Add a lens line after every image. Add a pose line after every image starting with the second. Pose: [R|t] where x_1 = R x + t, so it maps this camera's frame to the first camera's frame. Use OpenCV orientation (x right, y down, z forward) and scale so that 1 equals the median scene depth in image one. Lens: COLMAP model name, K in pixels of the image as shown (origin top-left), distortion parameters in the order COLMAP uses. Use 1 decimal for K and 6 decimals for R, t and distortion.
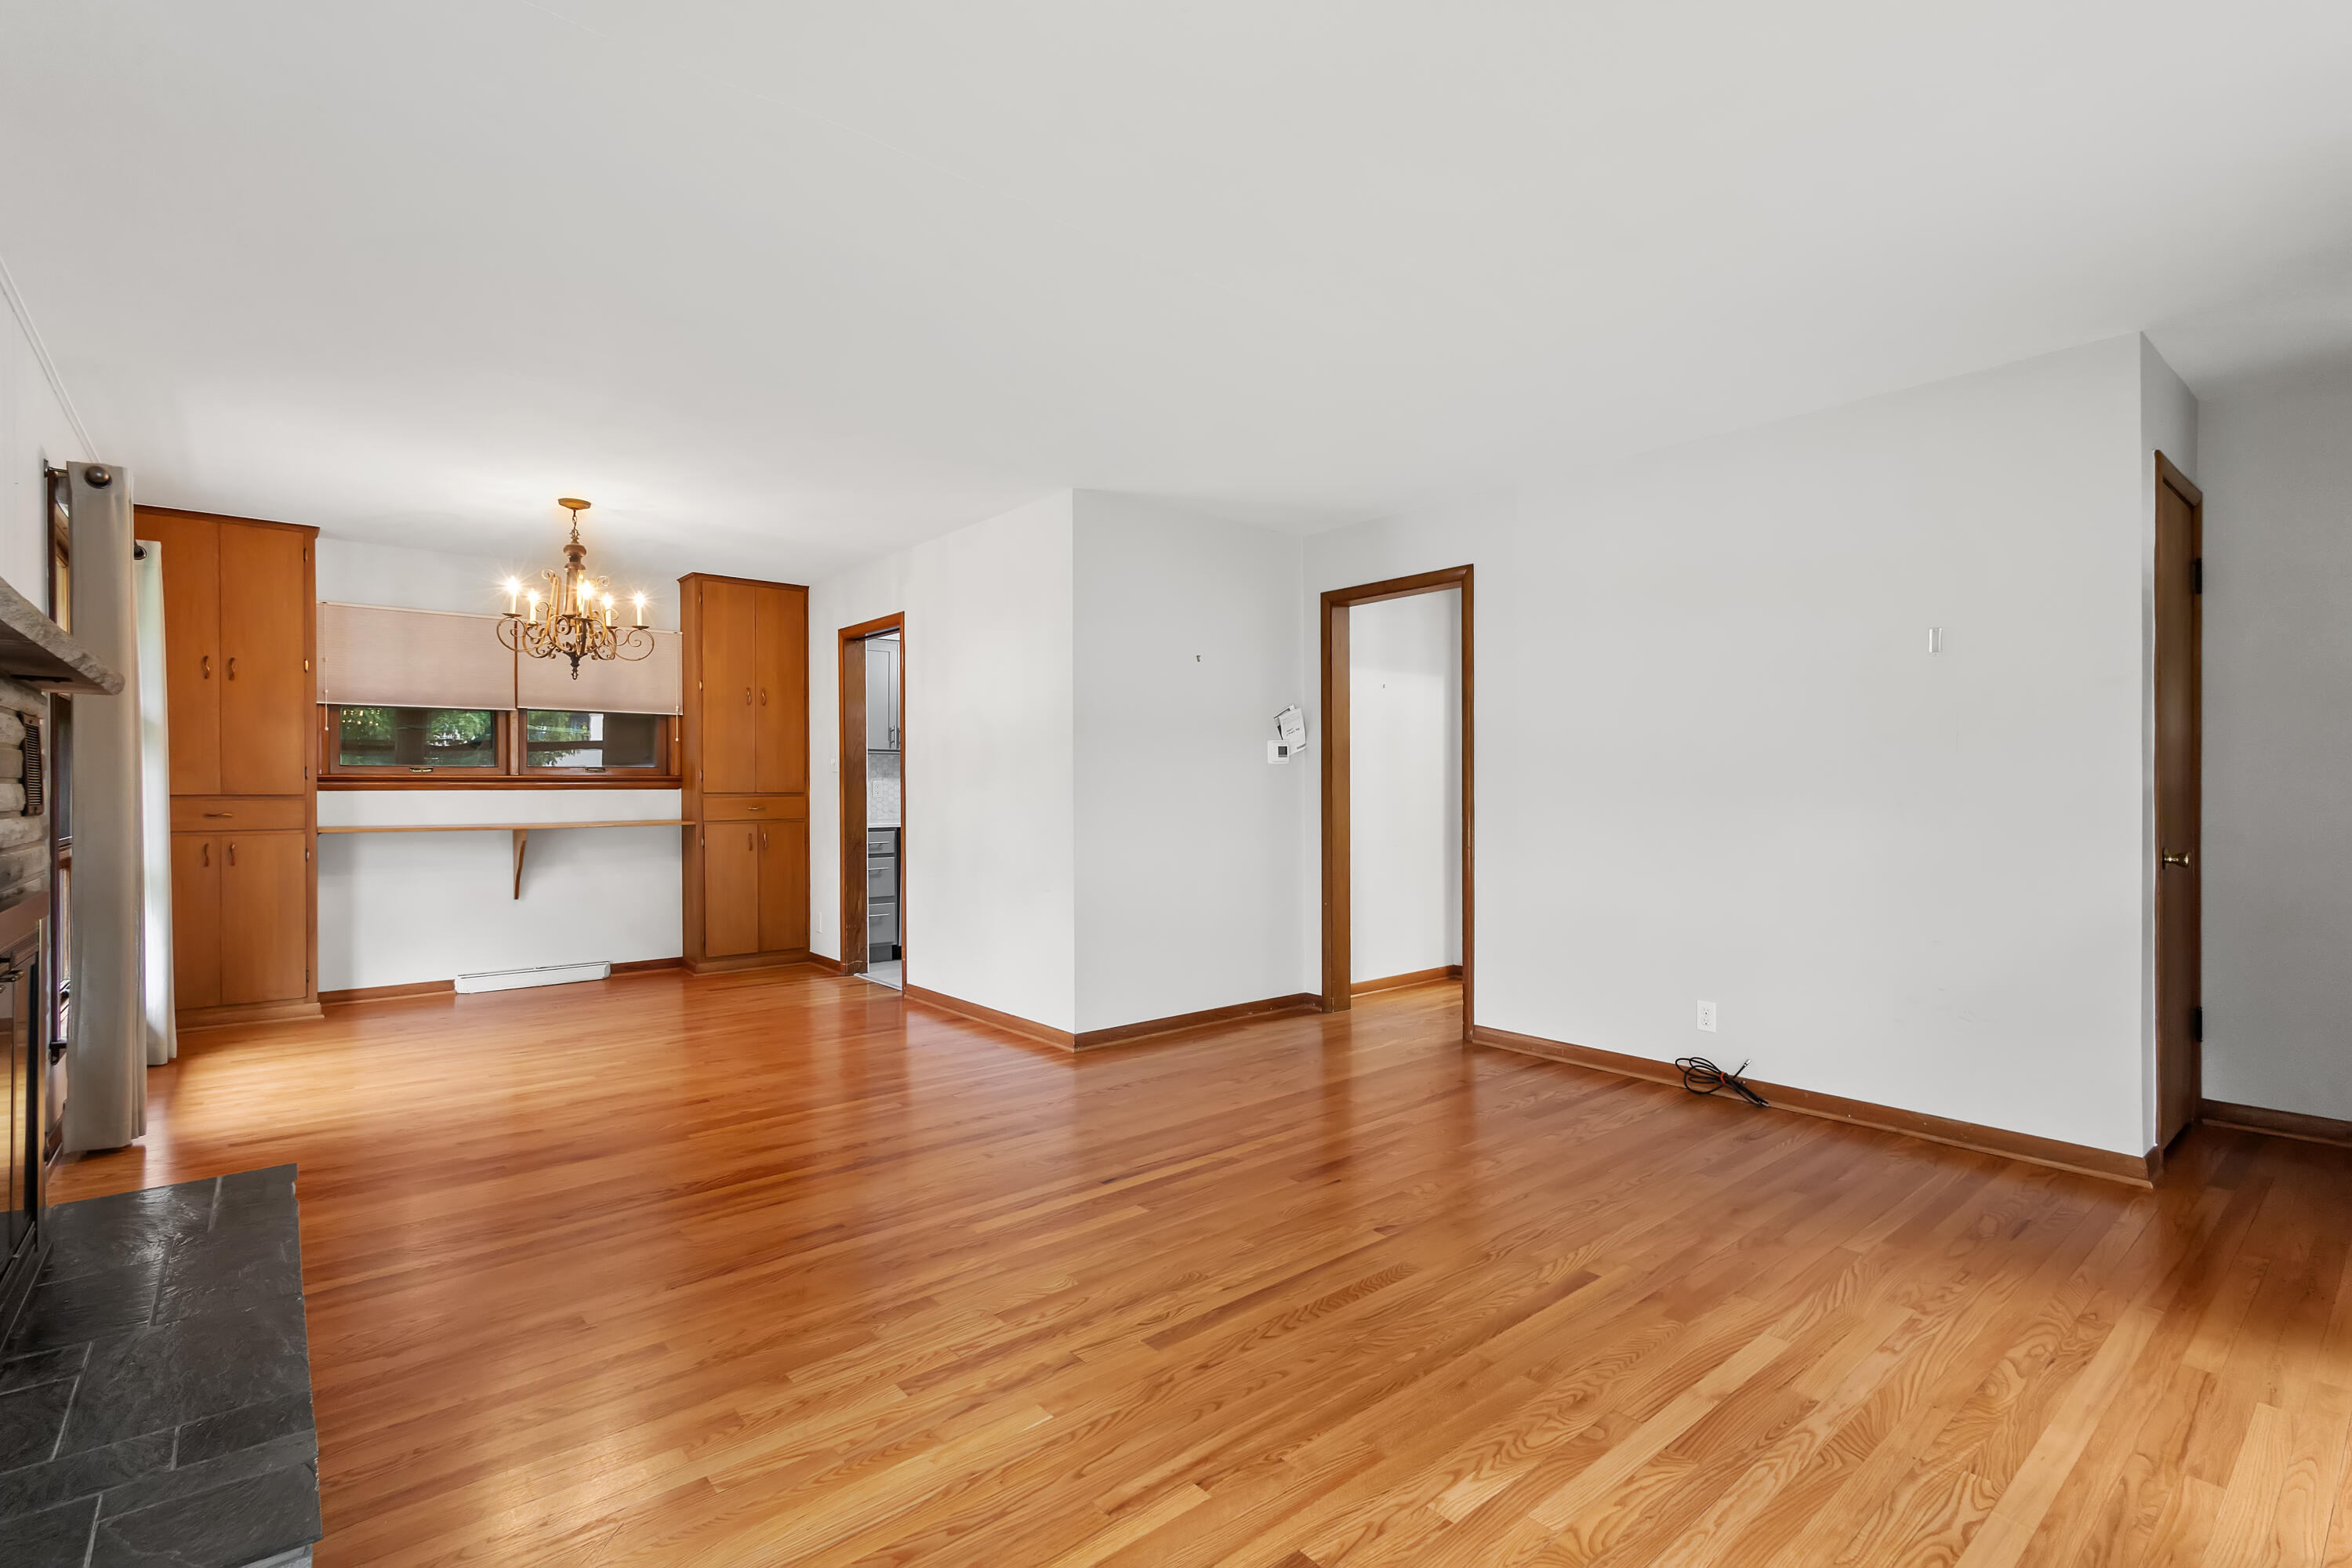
lens RADIAL K [[1075.4, 0, 1168.6], [0, 1075.4, 779.4], [0, 0, 1]] dist [0.004968, -0.001004]
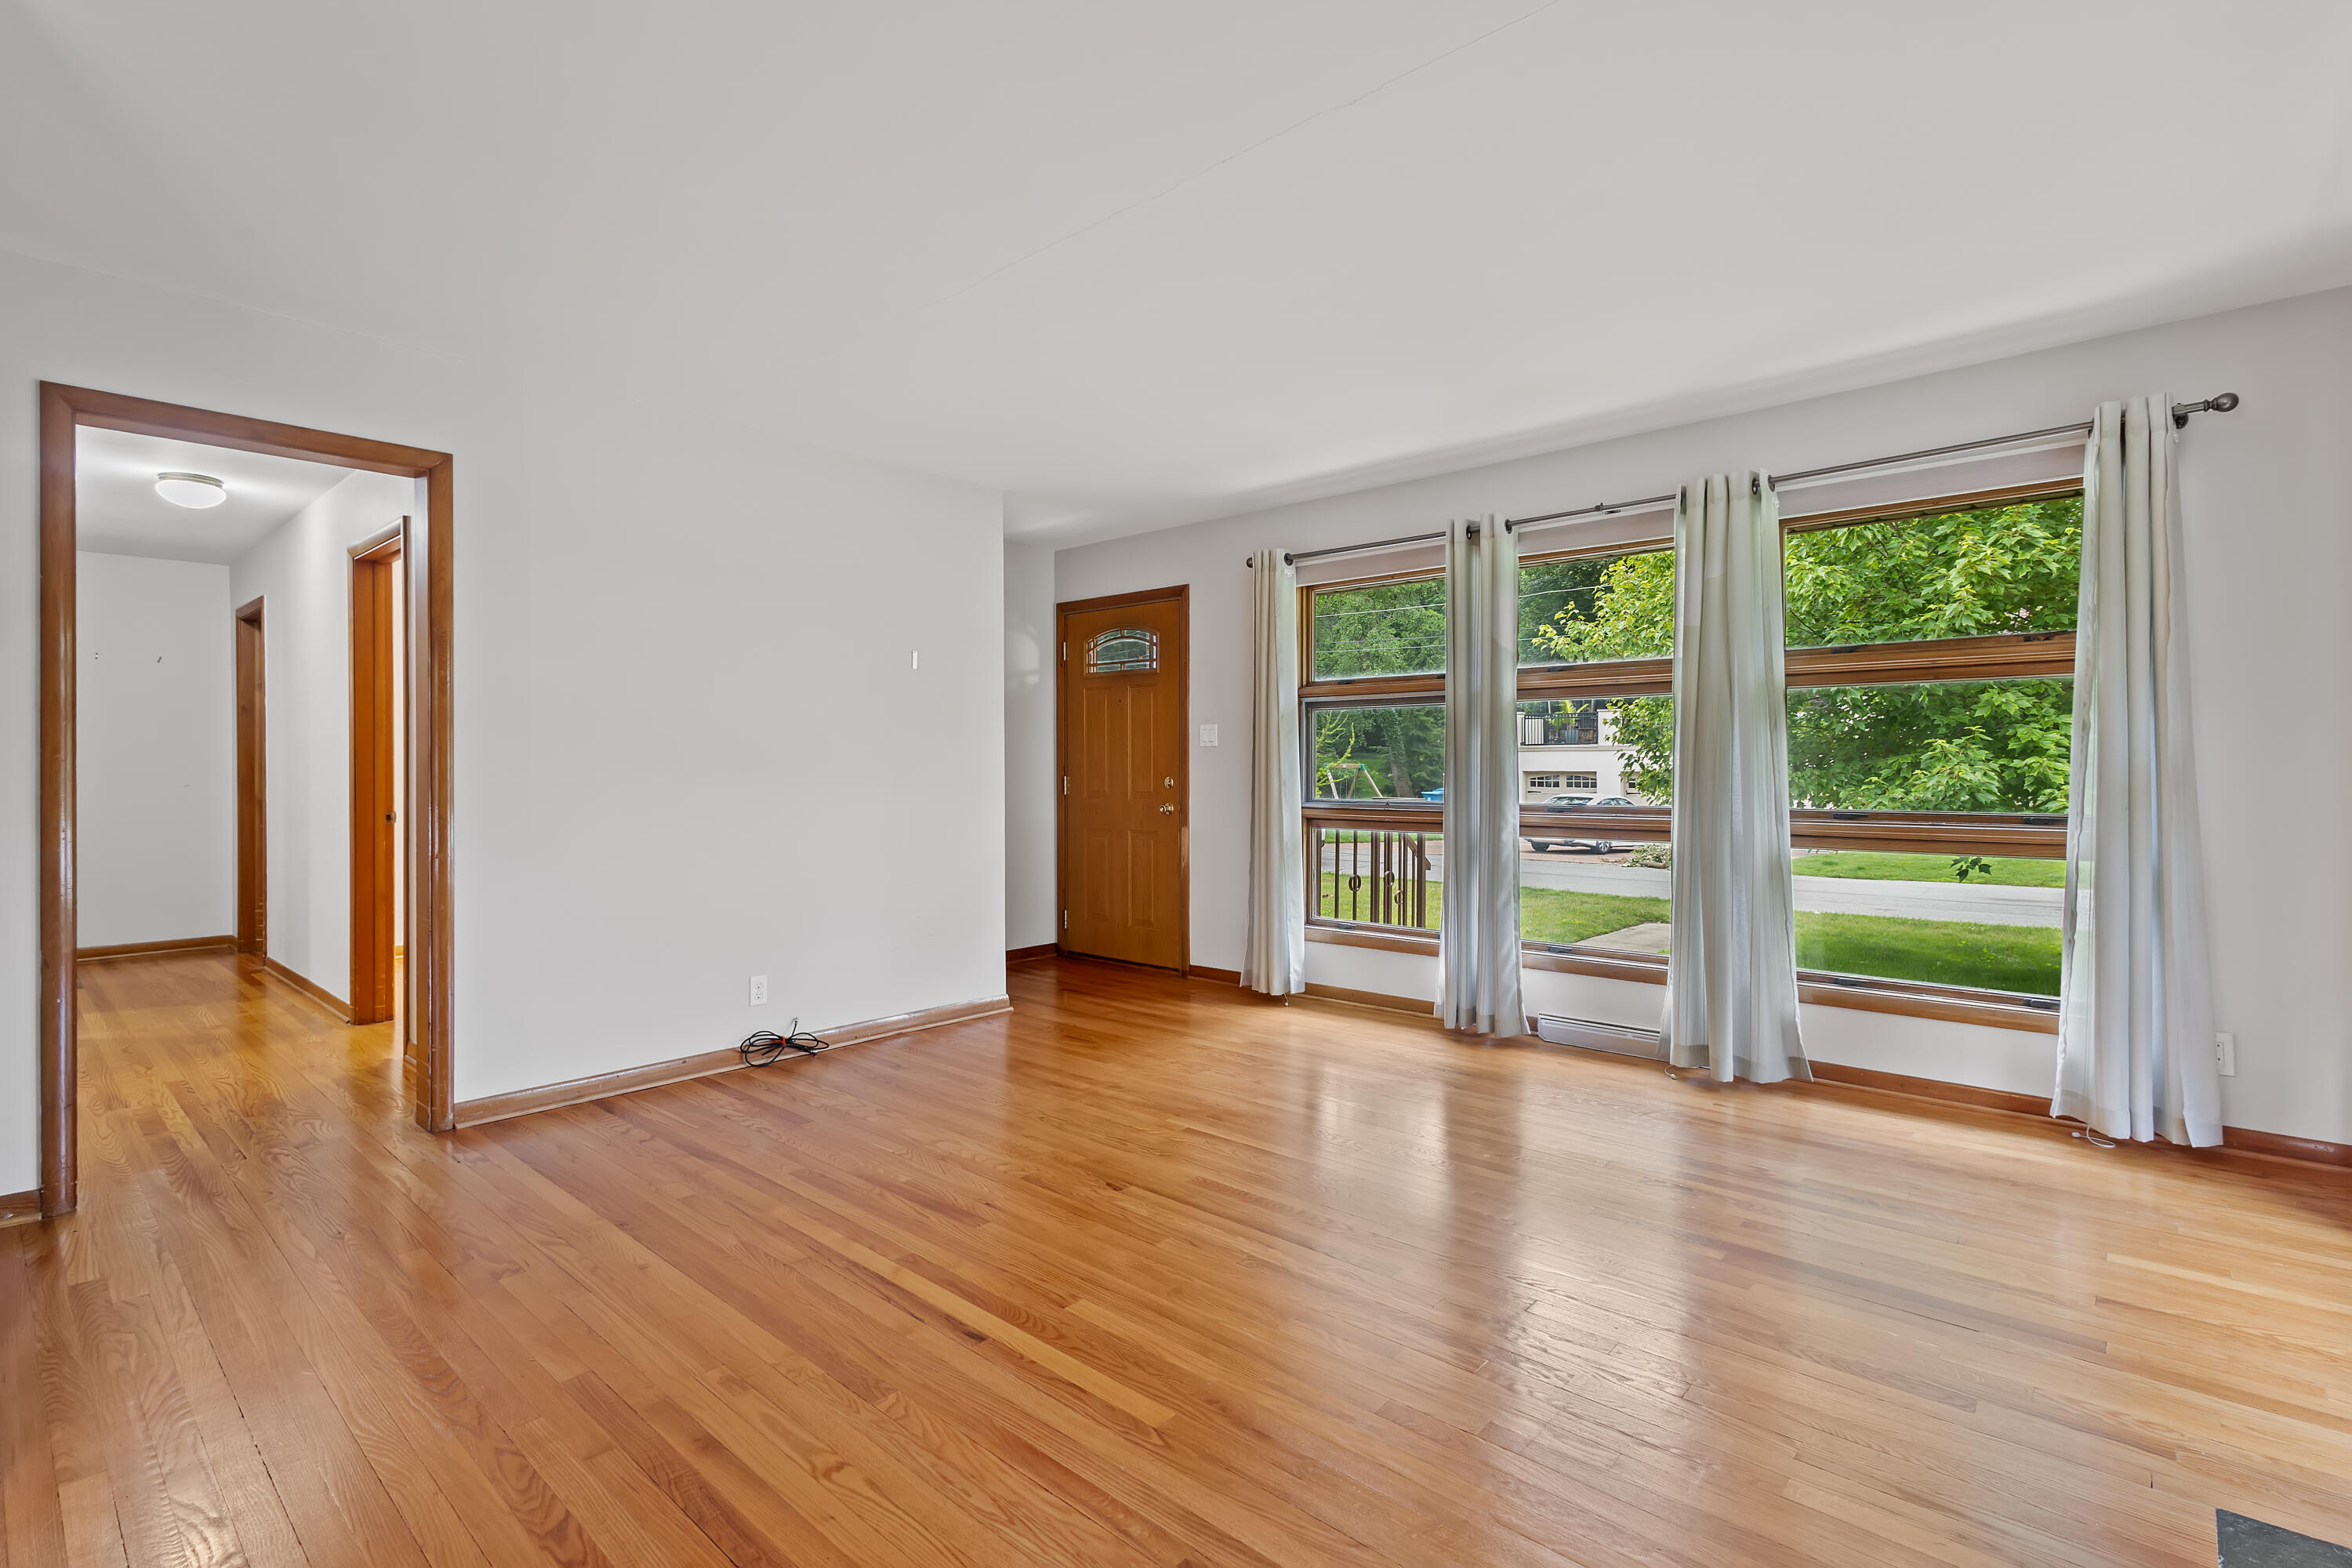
lens RADIAL K [[1098.8, 0, 1163.7], [0, 1098.8, 774.8], [0, 0, 1]] dist [0.010123, 0.000463]
pose [[-0.145821, -0.001978, 0.989309, -0.893768], [-0.005504, 0.999984, 0.001188, 0.013314], [-0.989296, -0.005272, -0.145829, 1.141396]]
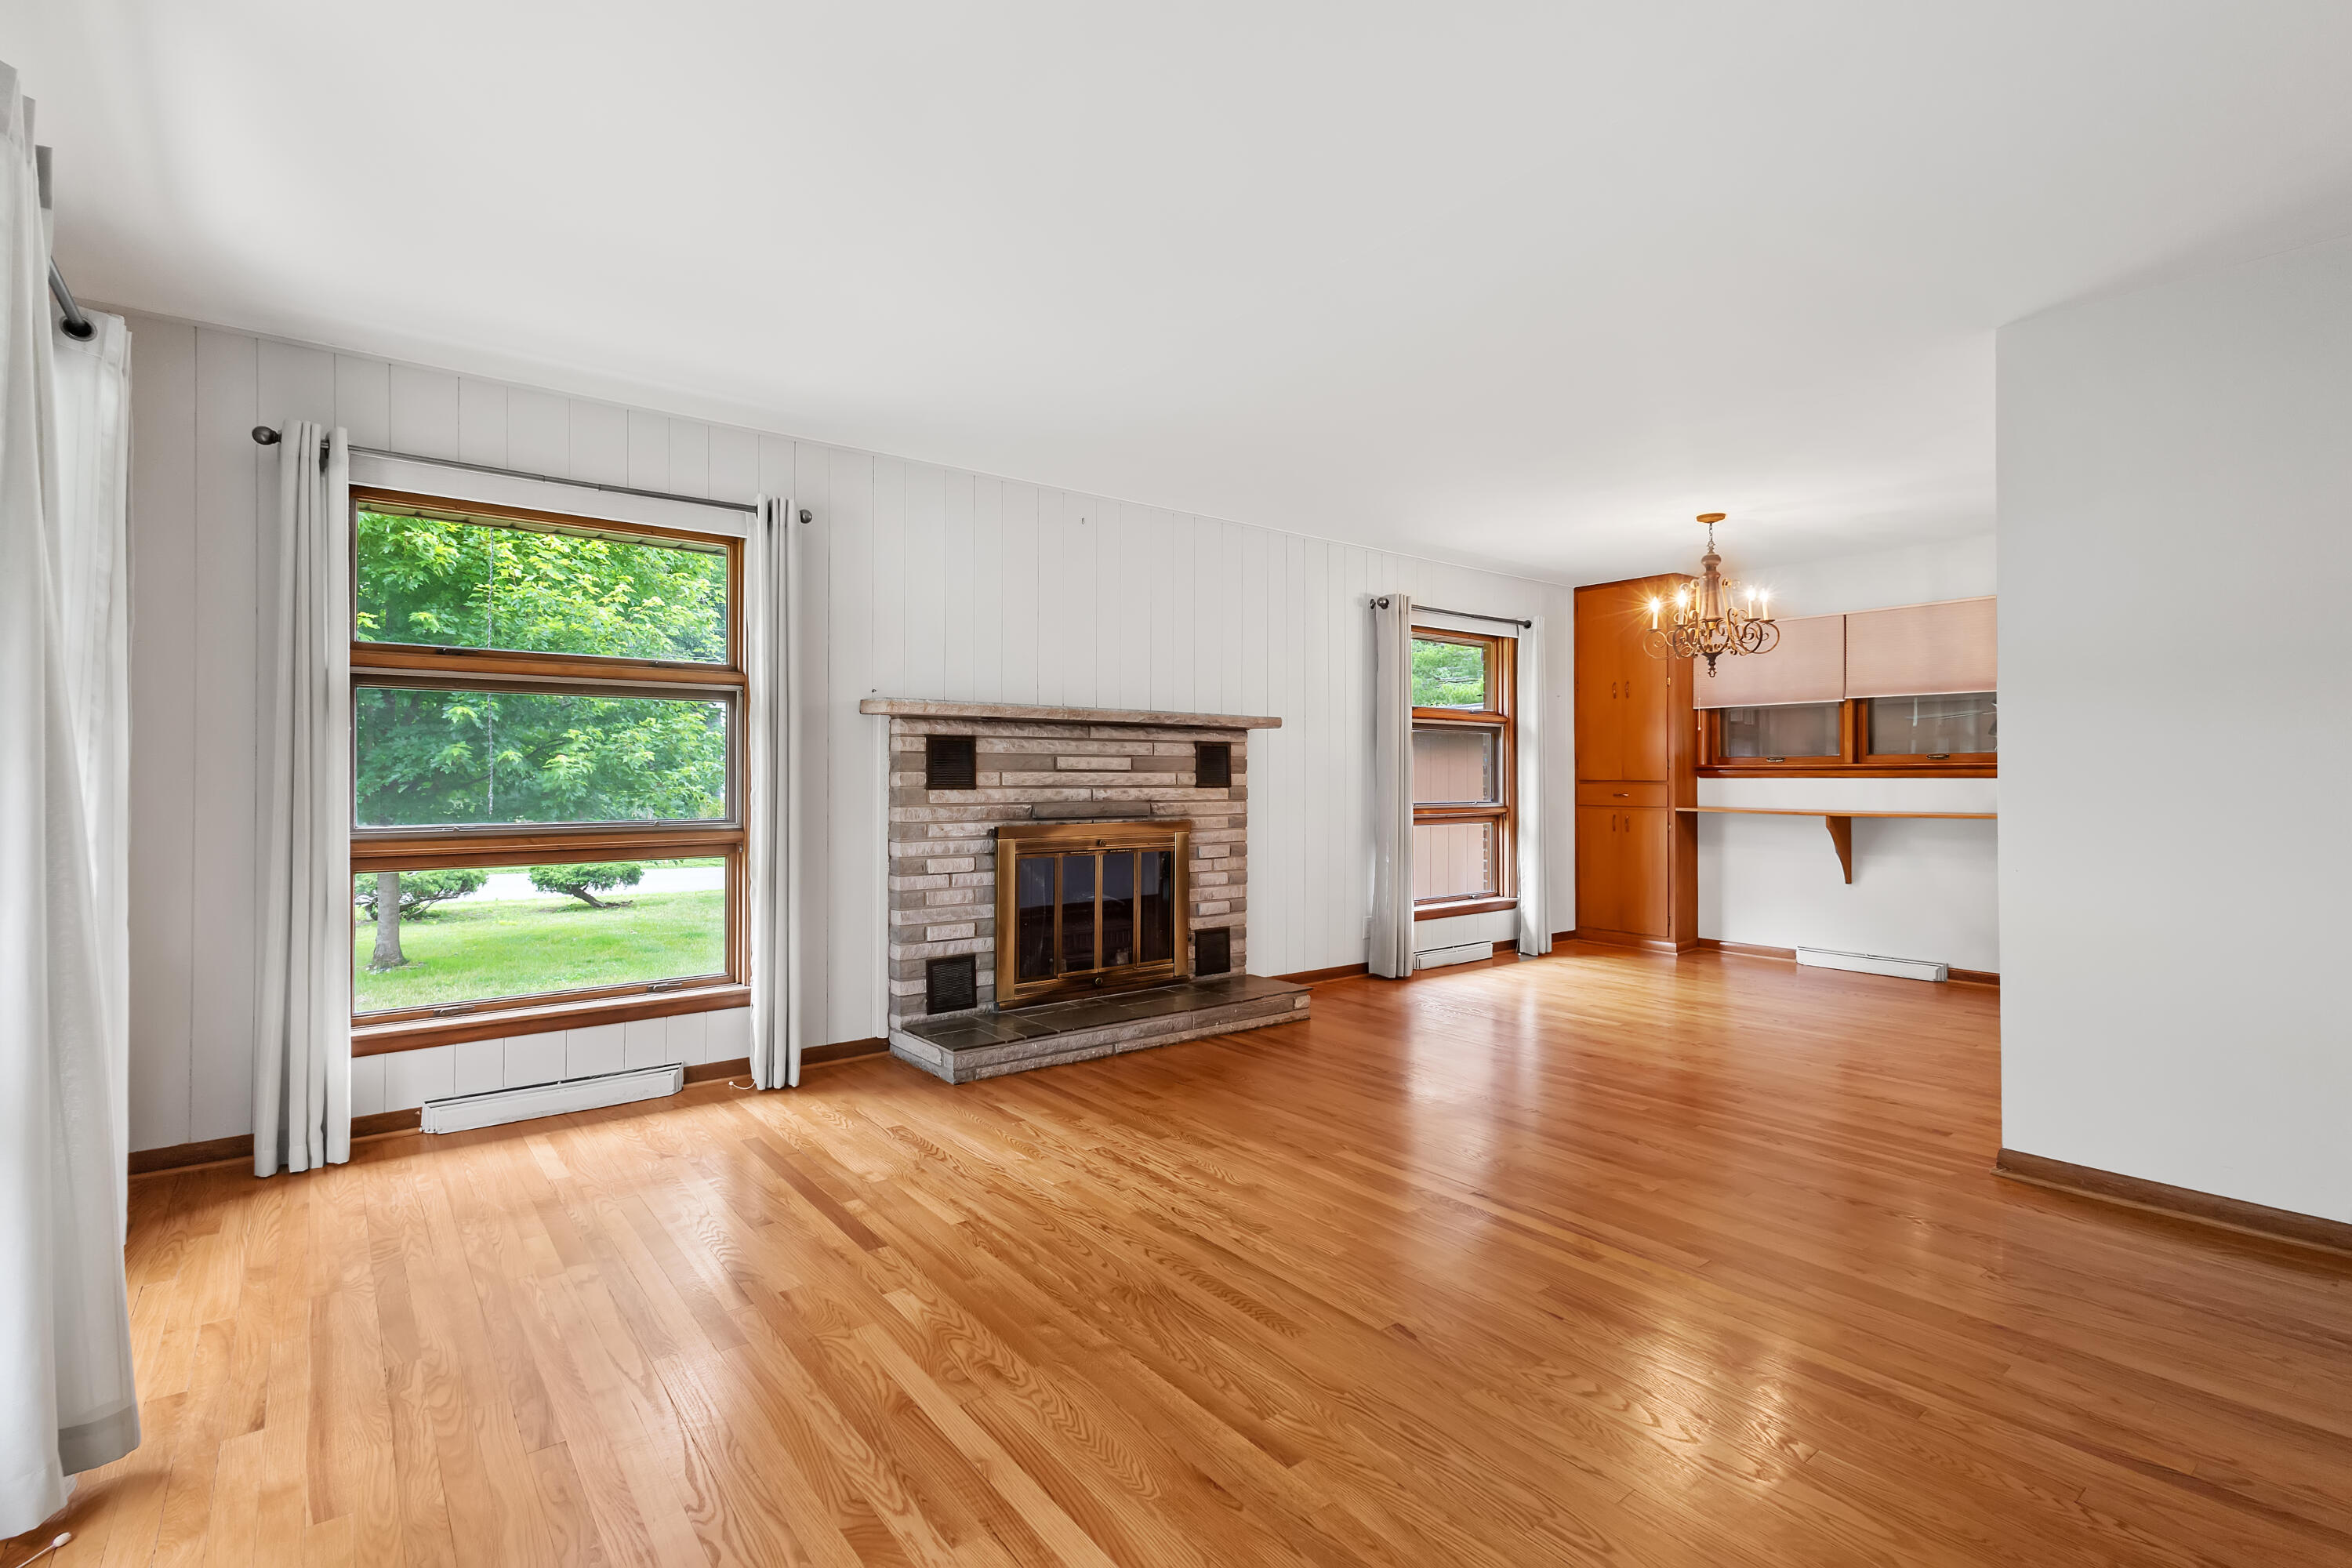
lens RADIAL K [[1075.4, 0, 1168.6], [0, 1075.4, 779.4], [0, 0, 1]] dist [0.004968, -0.001004]
pose [[-0.027287, 0.004428, -0.999618, 1.024761], [0.005836, 0.999974, 0.004270, 0.006026], [0.999611, -0.005718, -0.027313, 0.873329]]
